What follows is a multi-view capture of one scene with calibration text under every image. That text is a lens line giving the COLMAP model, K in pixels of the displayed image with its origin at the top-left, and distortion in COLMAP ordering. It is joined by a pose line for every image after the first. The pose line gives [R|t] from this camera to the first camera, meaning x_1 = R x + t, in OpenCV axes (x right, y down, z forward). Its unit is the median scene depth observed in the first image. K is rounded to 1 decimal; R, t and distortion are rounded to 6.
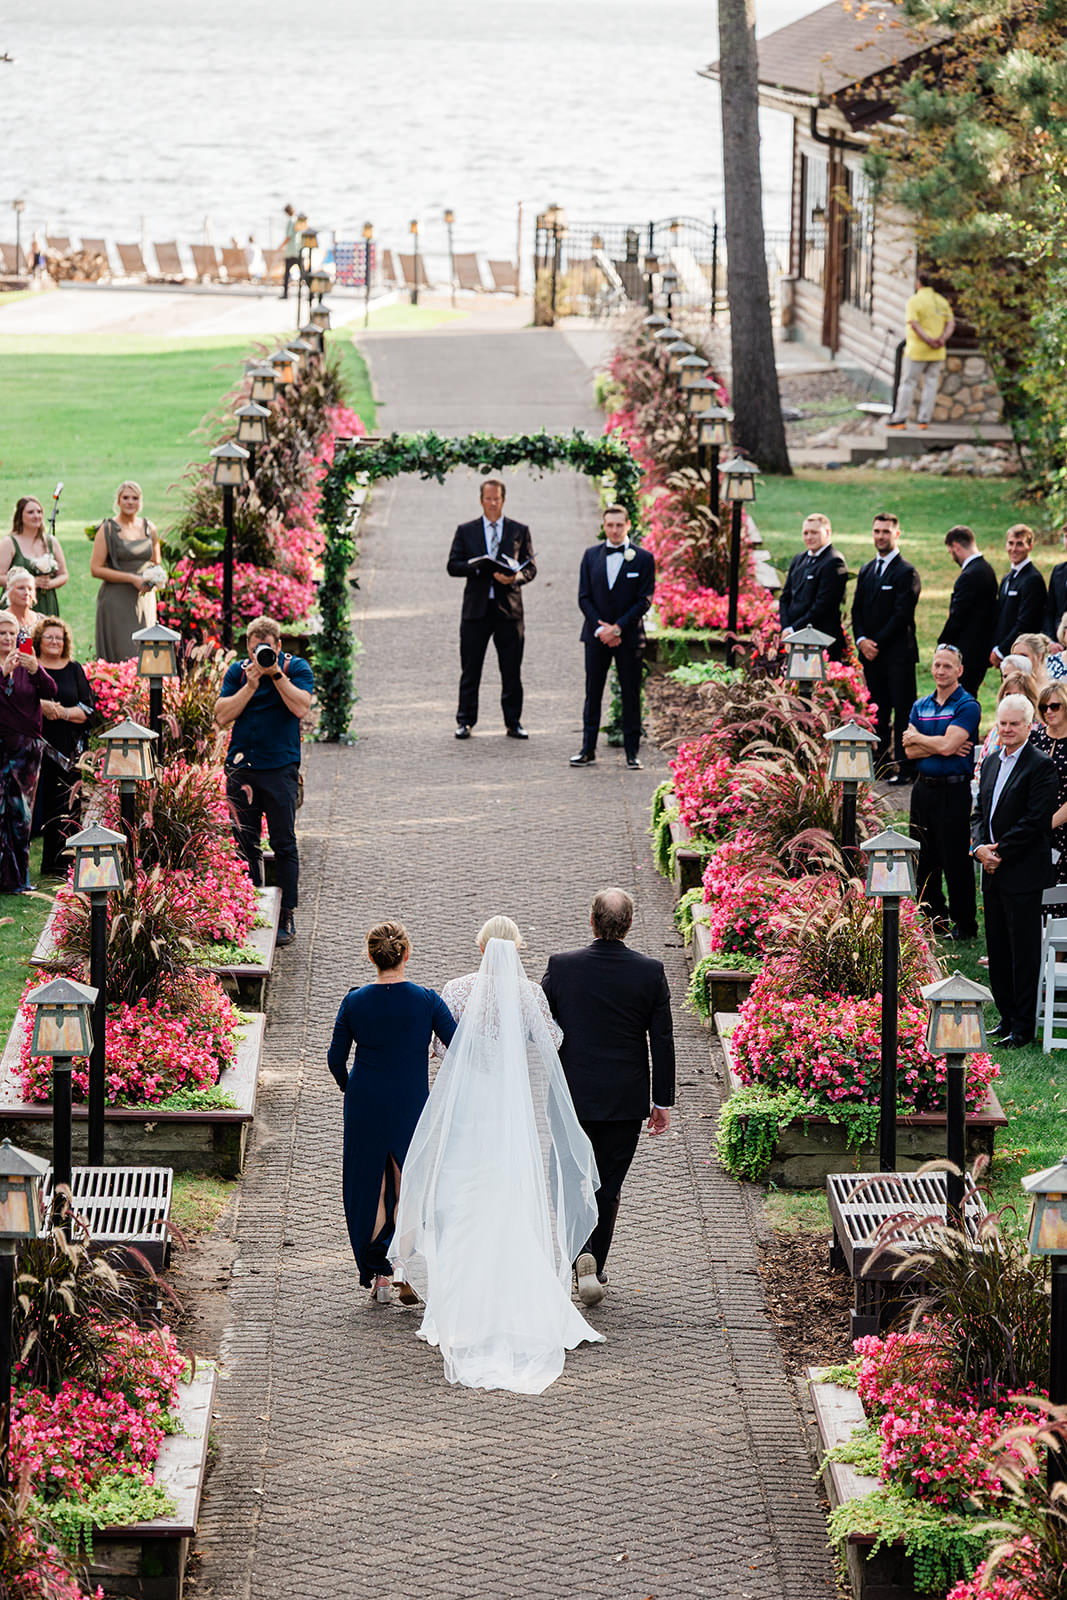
lens RADIAL K [[4725.5, 0, 533.5], [0, 4725.5, 800.0], [0, 0, 1]] dist [-0.230400, -0.331707]
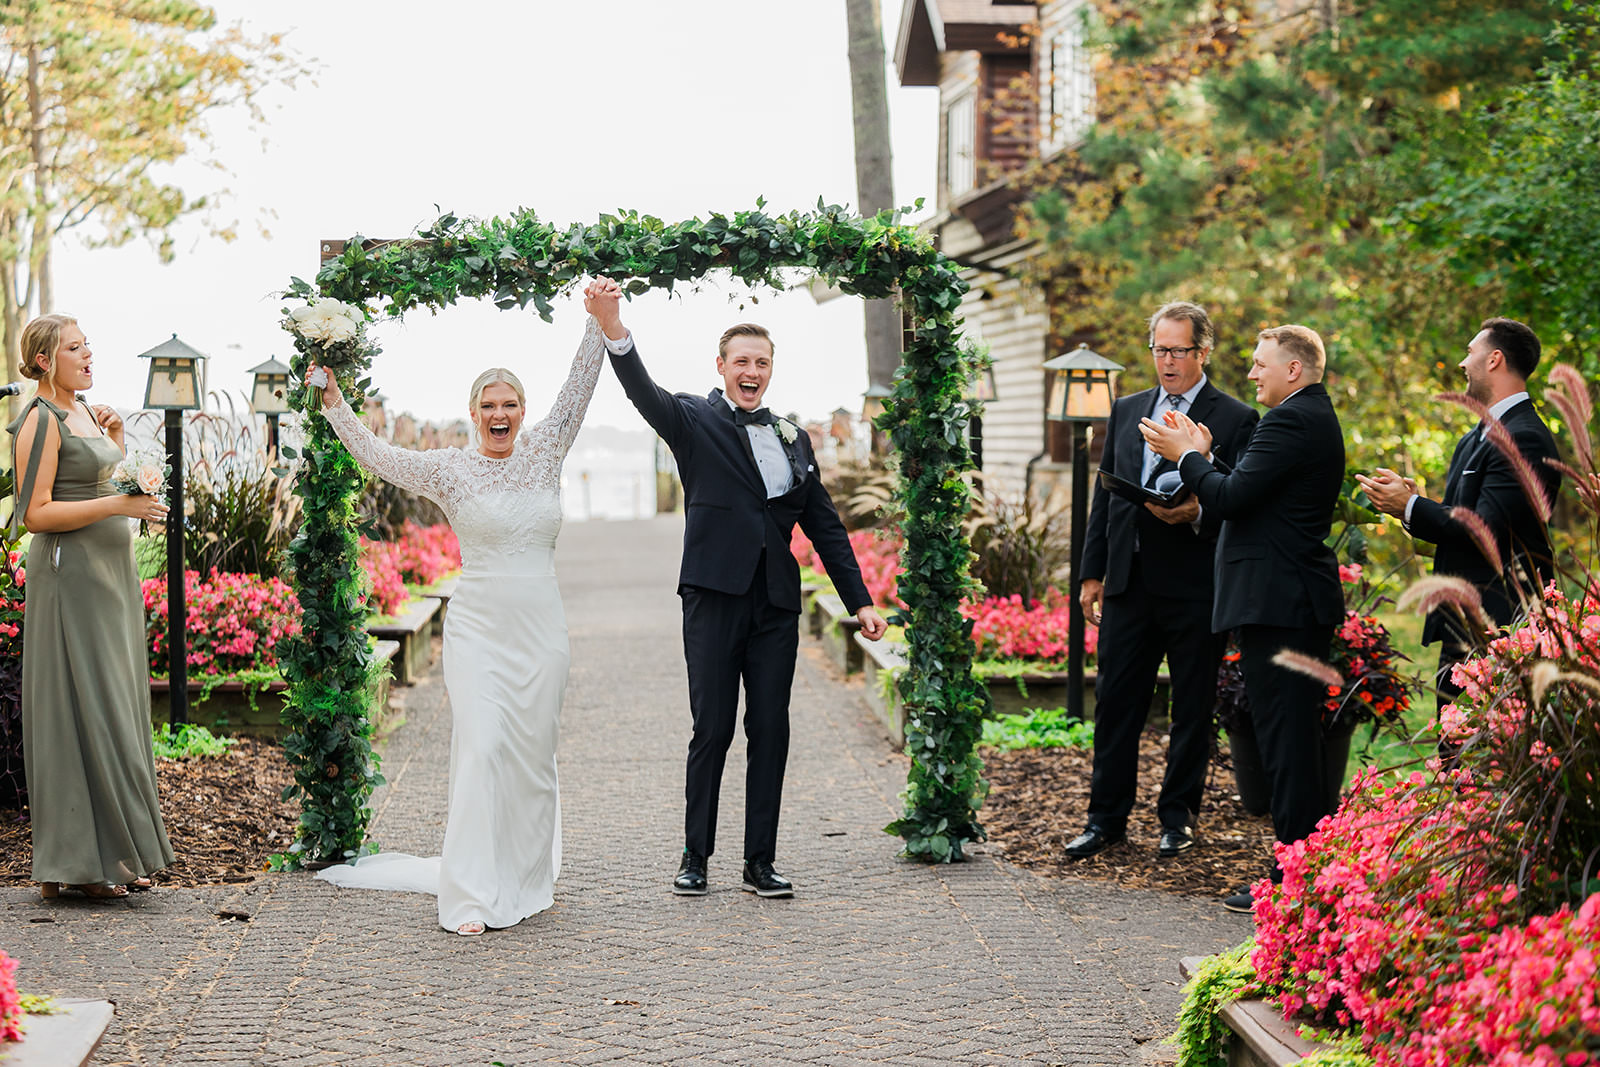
lens RADIAL K [[3735.1, 0, 800.0], [0, 3735.1, 533.5], [0, 0, 1]] dist [-0.073896, 0.050398]
pose [[0.998999, -0.022171, 0.038844, -0.009003], [0.025977, 0.994610, -0.100380, -0.006963], [-0.036409, 0.101289, 0.994191, 0.626258]]
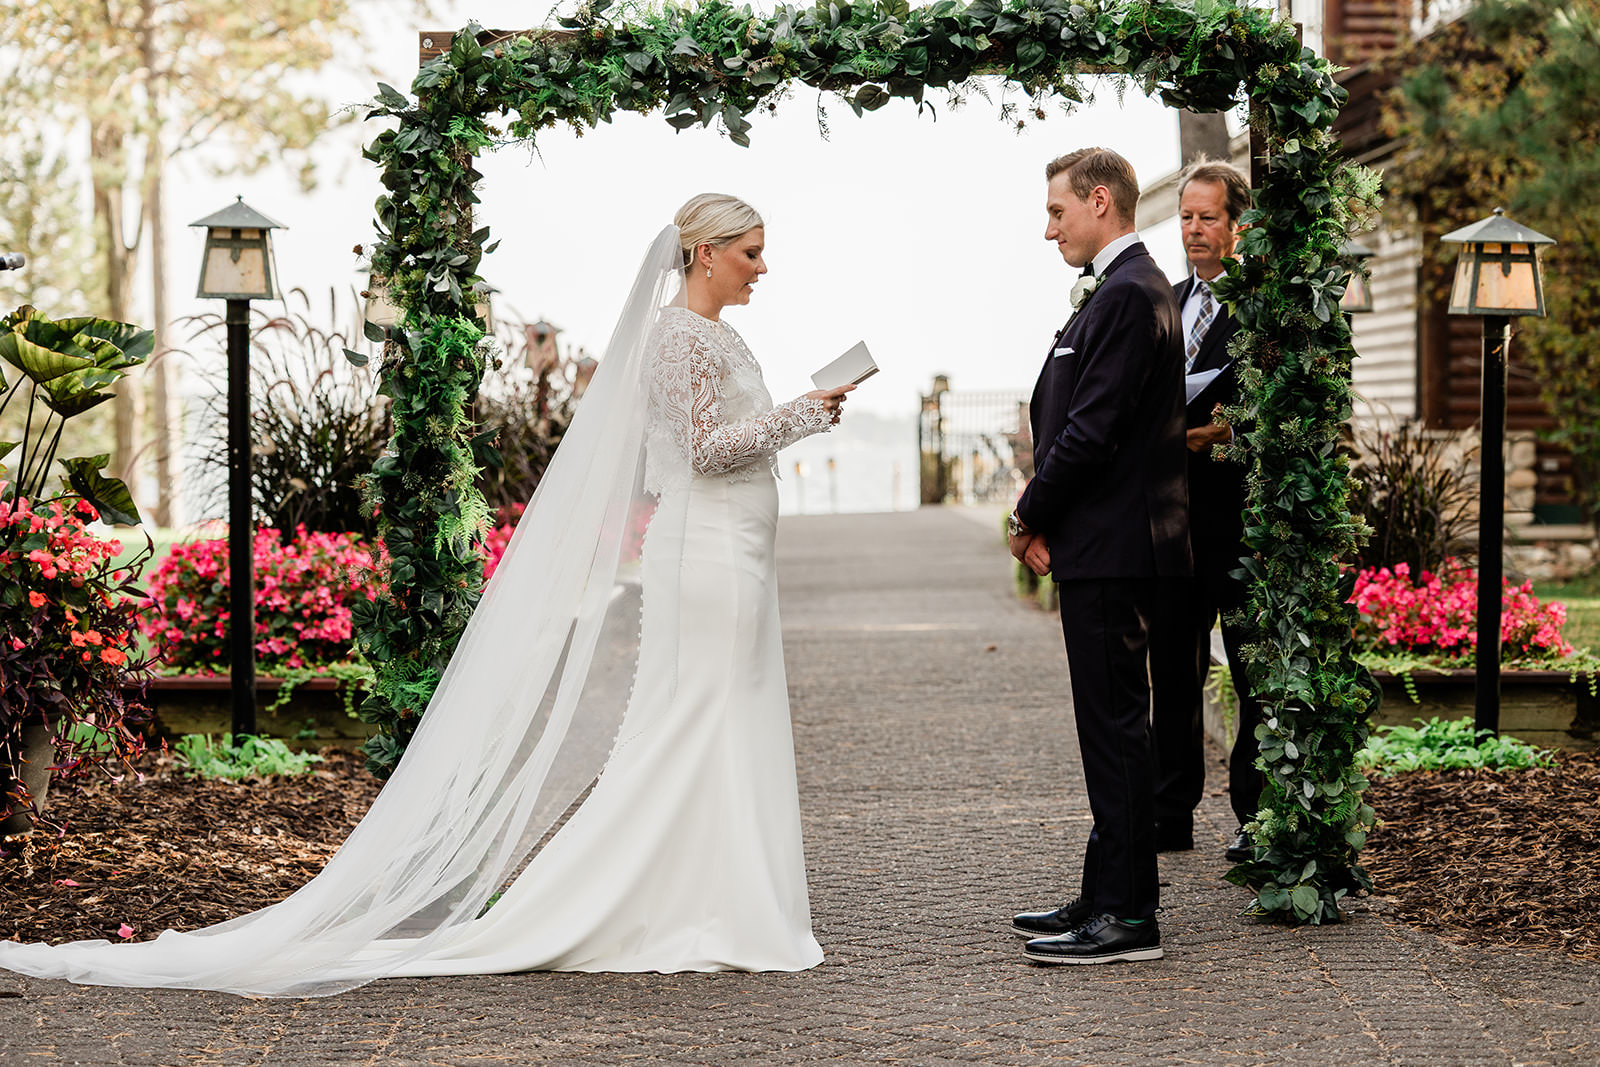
lens RADIAL K [[4725.5, 0, 800.0], [0, 4725.5, 533.5], [0, 0, 1]] dist [-0.230400, -0.331707]
pose [[0.999470, -0.020957, -0.024920, -0.007560], [0.018331, 0.994689, -0.101281, -0.005870], [0.026910, 0.100771, 0.994546, 0.672273]]
